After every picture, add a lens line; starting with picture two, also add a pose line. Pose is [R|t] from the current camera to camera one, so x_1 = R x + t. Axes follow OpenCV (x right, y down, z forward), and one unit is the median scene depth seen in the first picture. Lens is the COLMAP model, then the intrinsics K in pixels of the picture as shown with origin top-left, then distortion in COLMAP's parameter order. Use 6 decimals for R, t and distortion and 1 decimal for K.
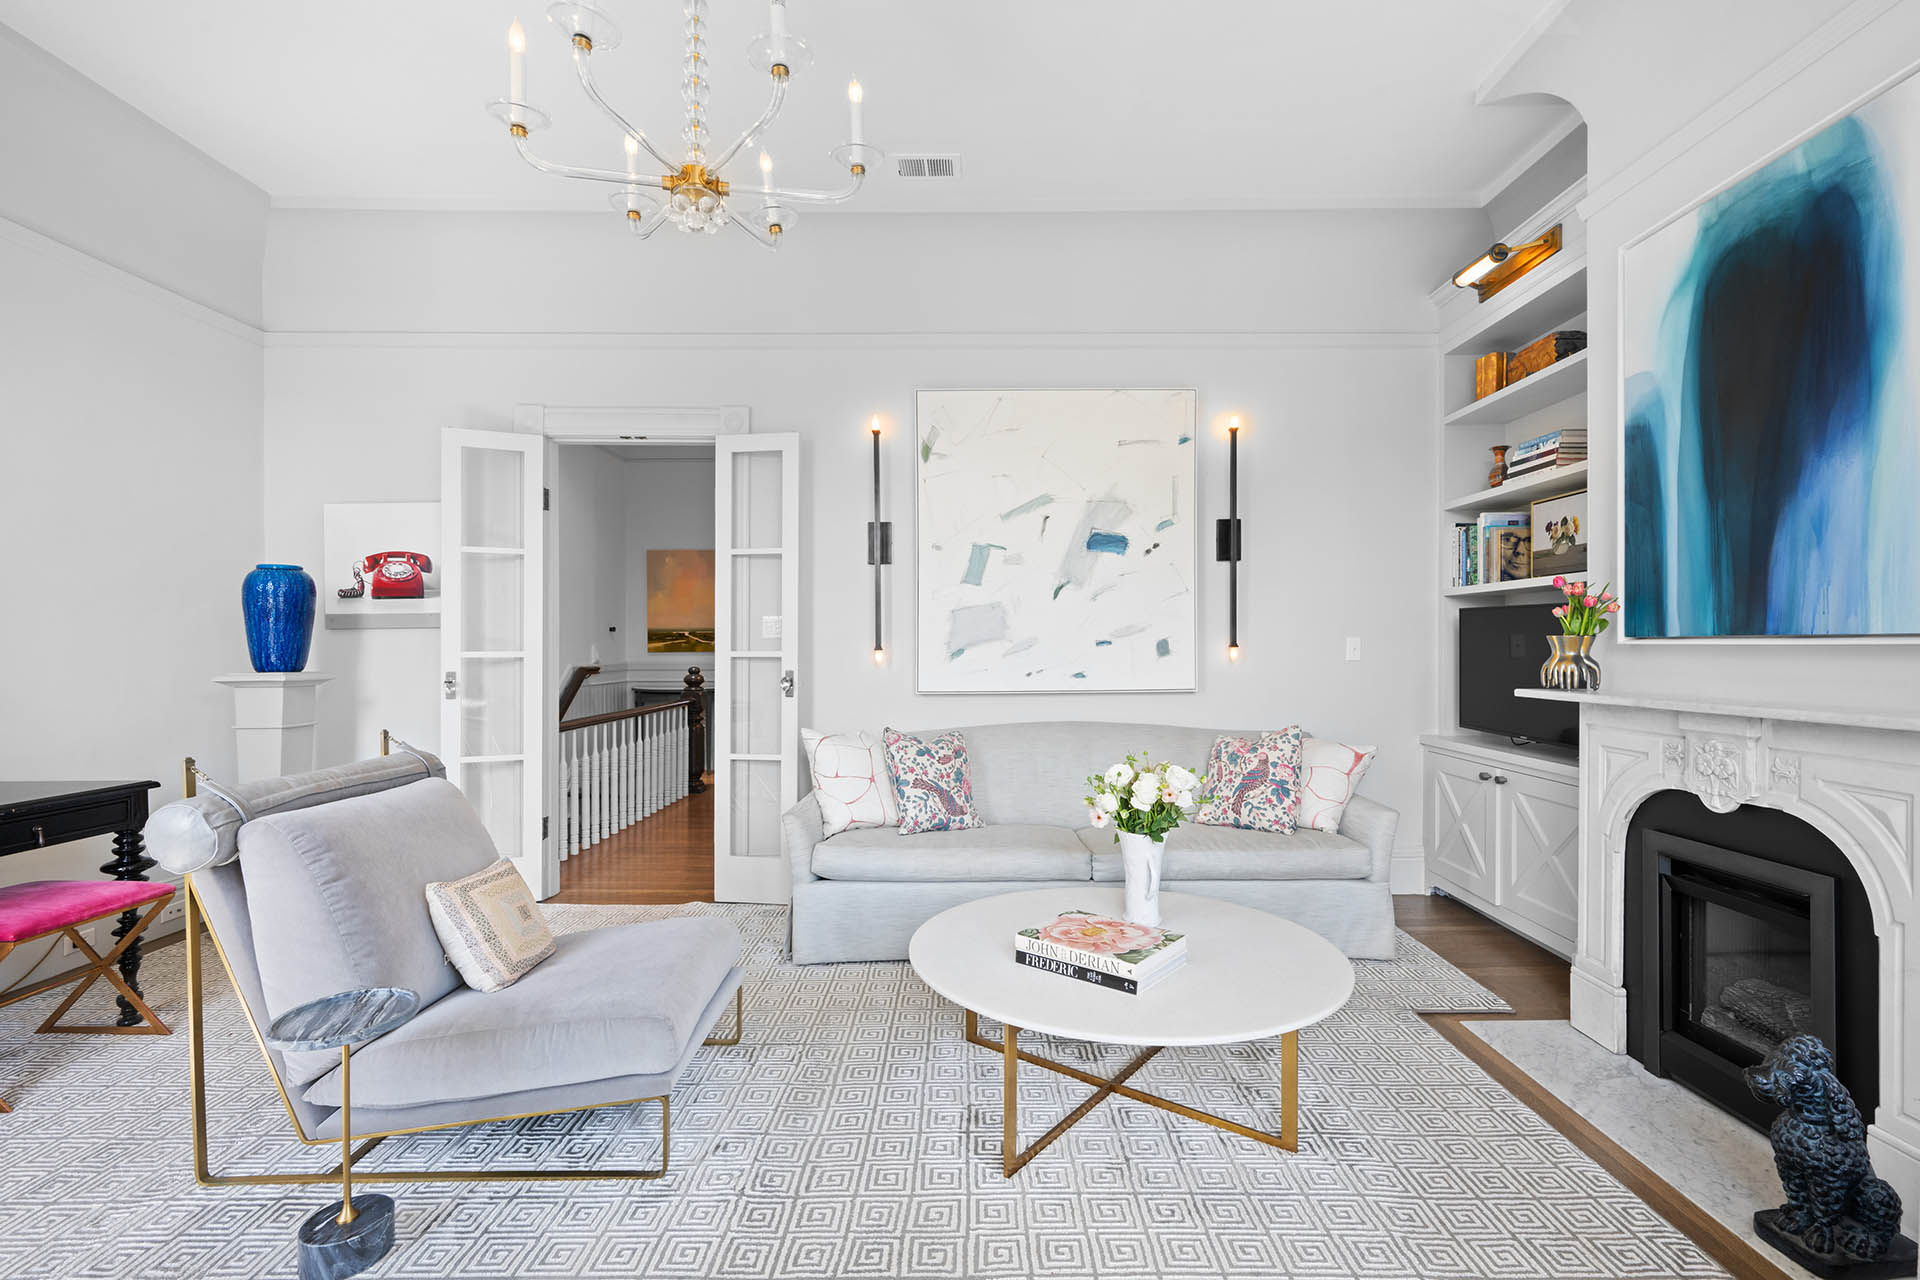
lens RADIAL K [[849.6, 0, 967.6], [0, 849.6, 643.5], [0, 0, 1]] dist [-0.000367, 0.001075]
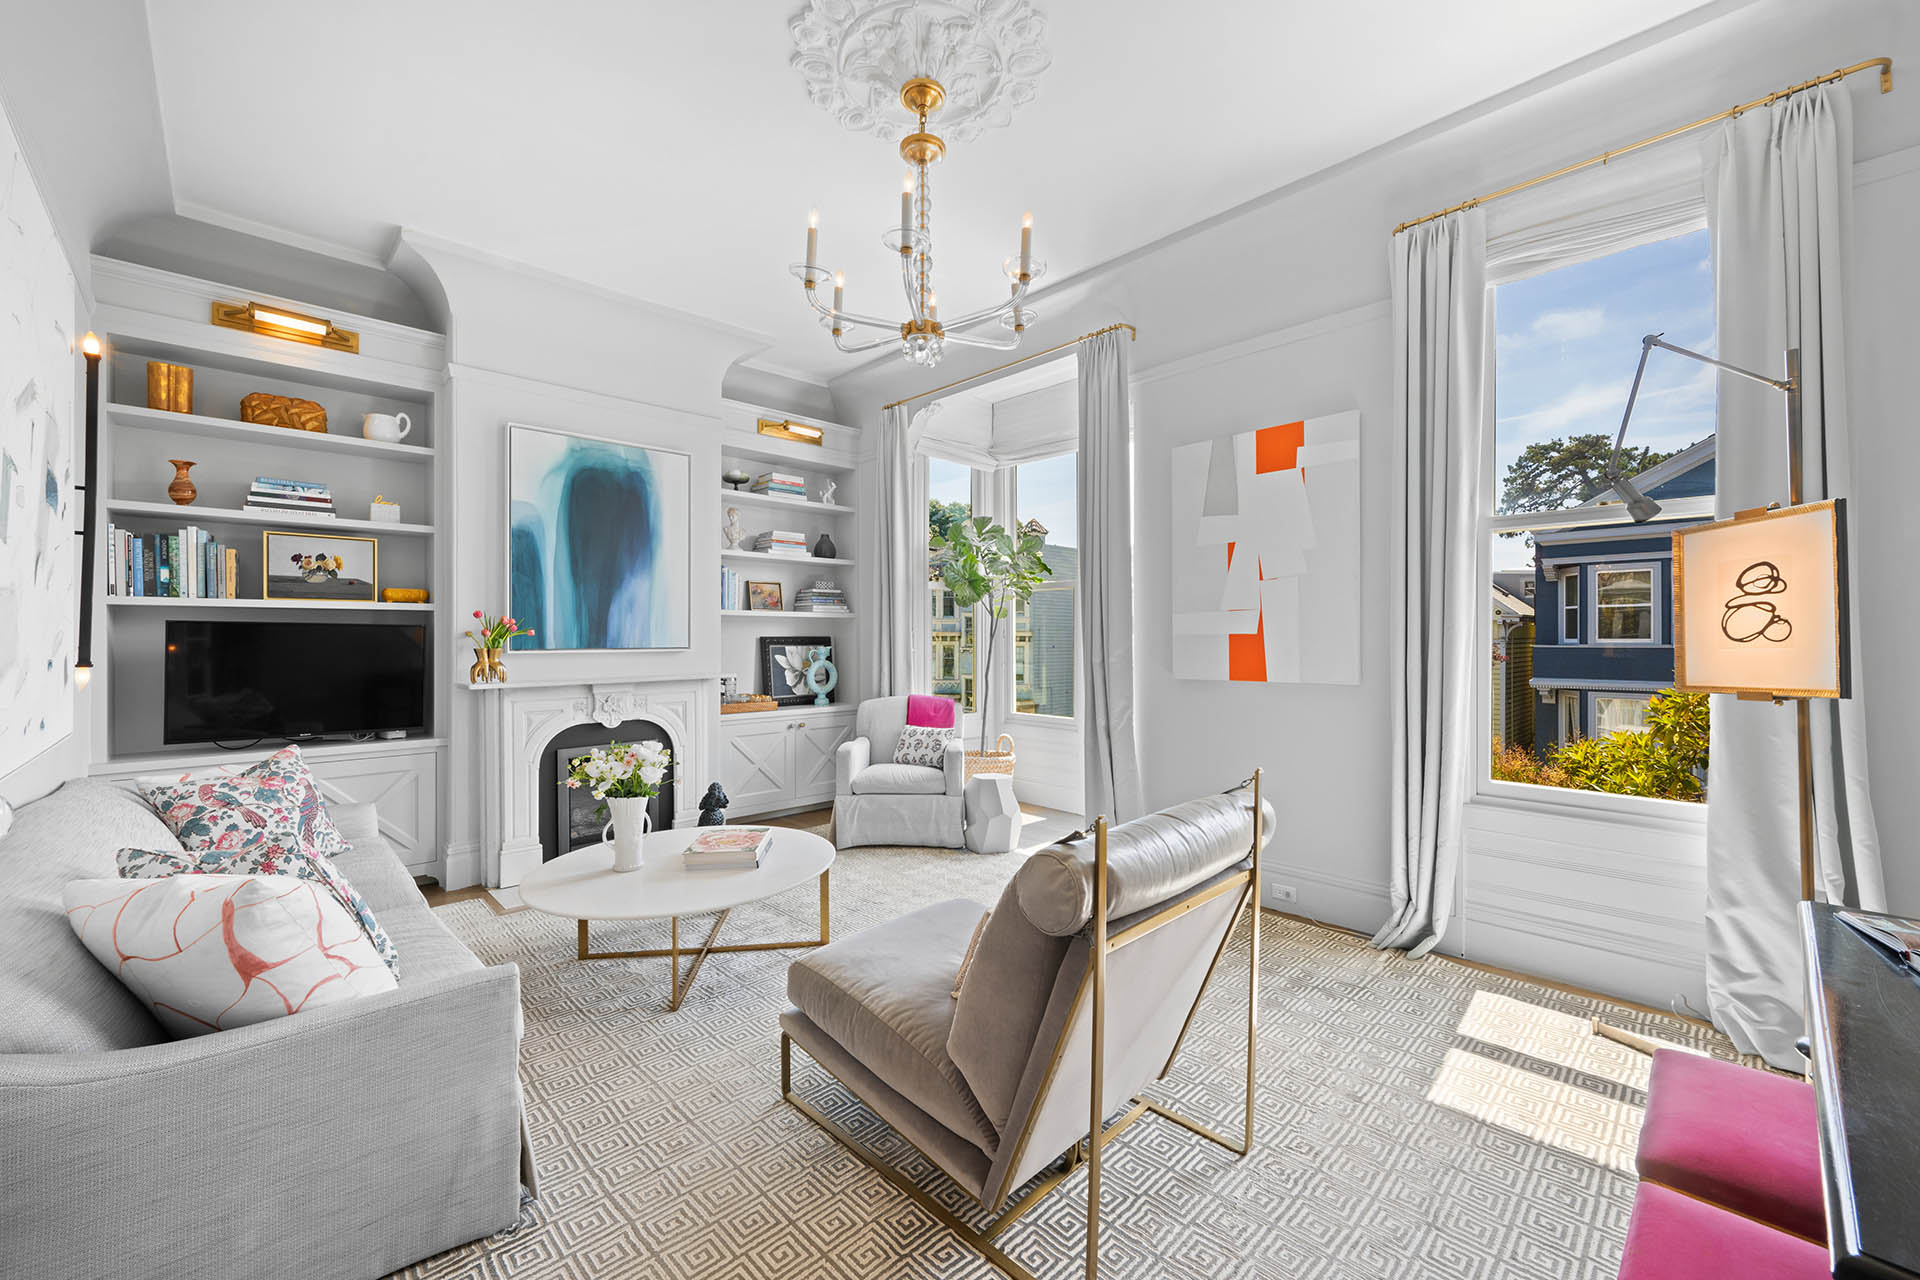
lens RADIAL K [[769.2, 0, 960.6], [0, 769.2, 636.5], [0, 0, 1]] dist [0.001968, 0.000122]
pose [[-0.692083, 0.006958, 0.721784, -0.750232], [0.005598, 0.999975, -0.004272, -0.016371], [-0.721796, 0.001084, -0.692105, 1.078623]]
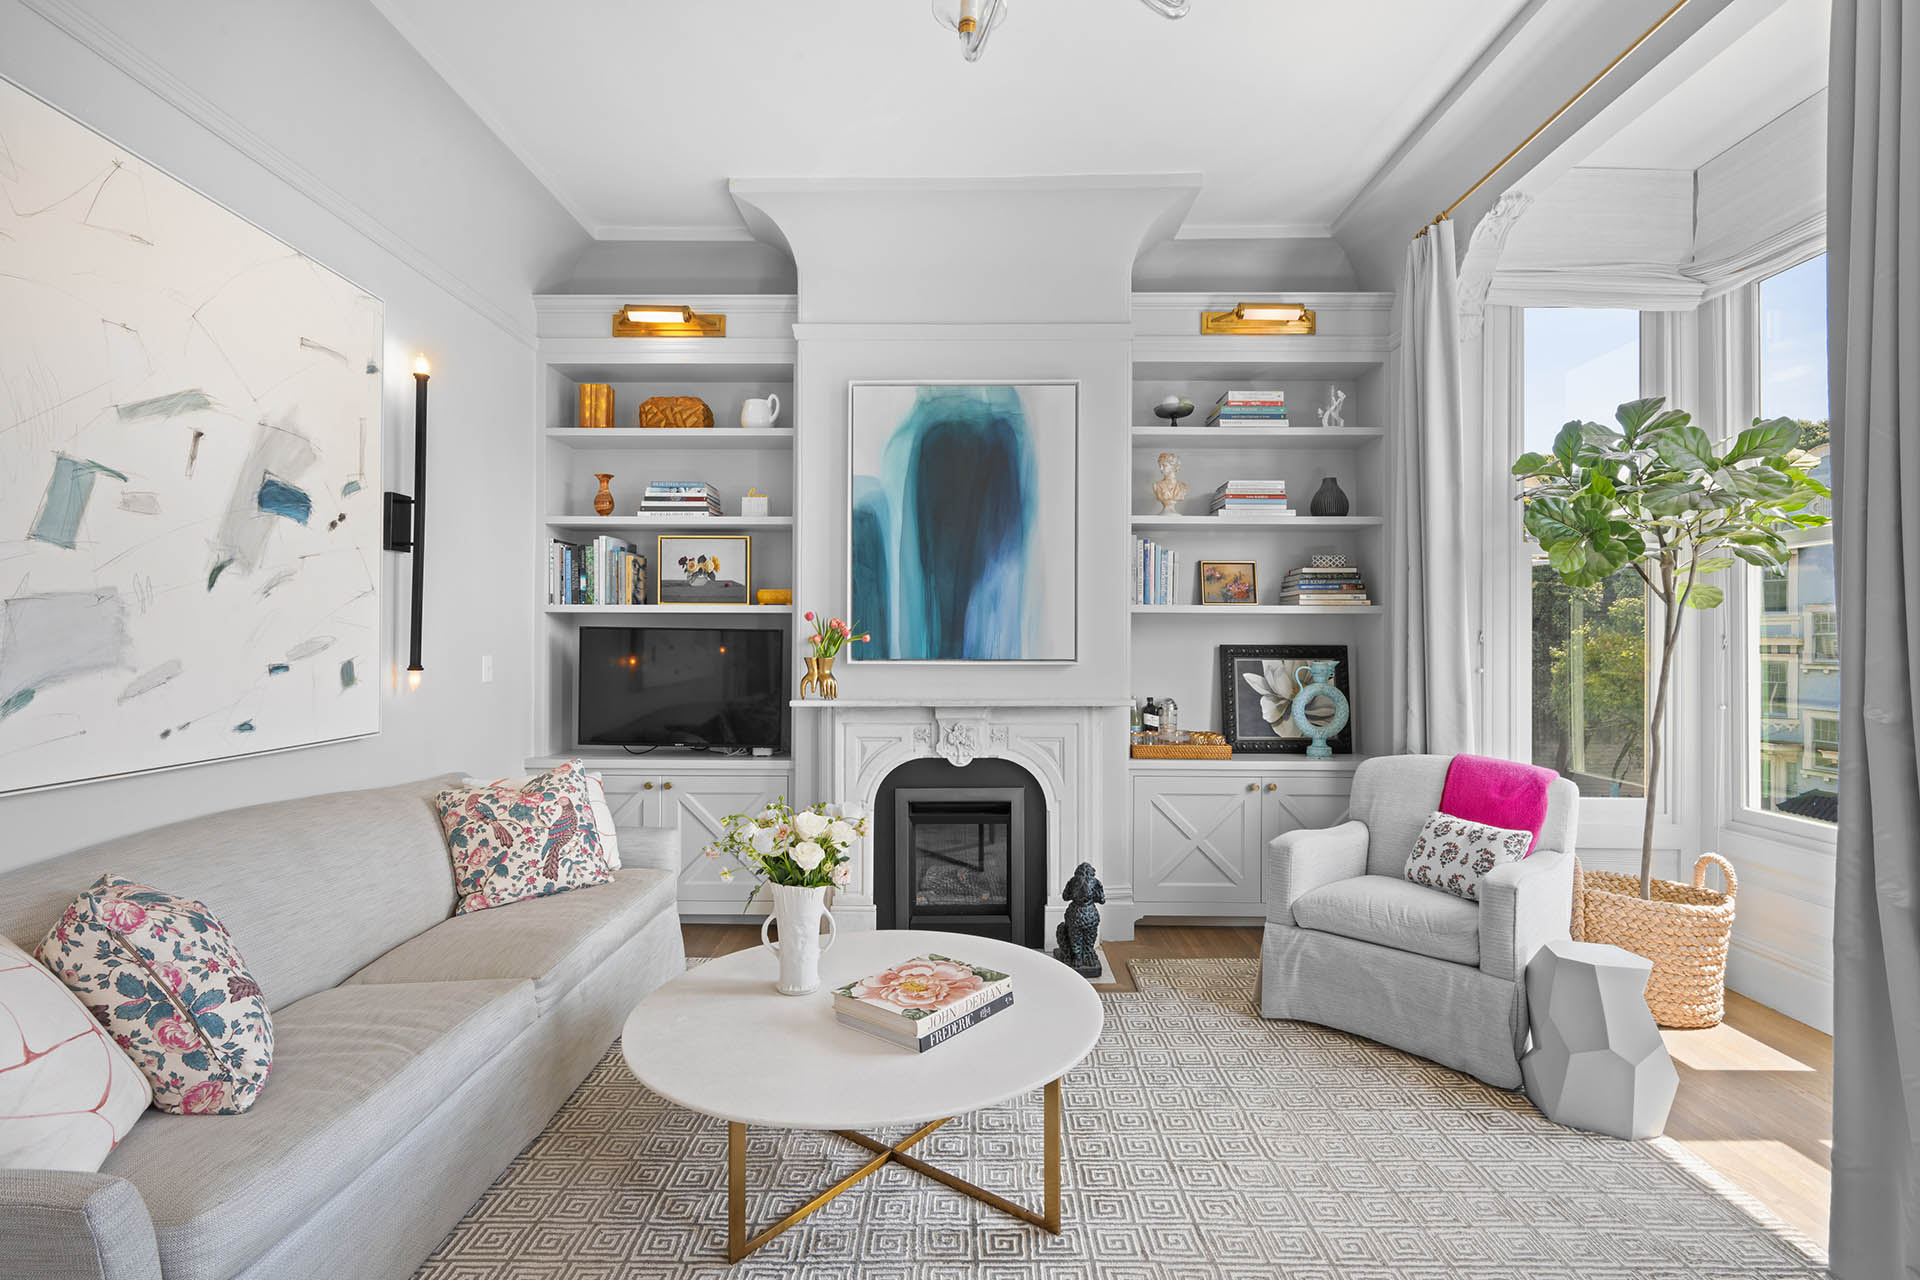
lens RADIAL K [[903.0, 0, 954.7], [0, 903.0, 638.5], [0, 0, 1]] dist [0.000088, 0.000237]
pose [[0.012454, 0.010949, 0.999863, -0.545516], [-0.003177, 0.999935, -0.010910, -0.019218], [-0.999917, -0.003041, 0.012488, 0.614147]]
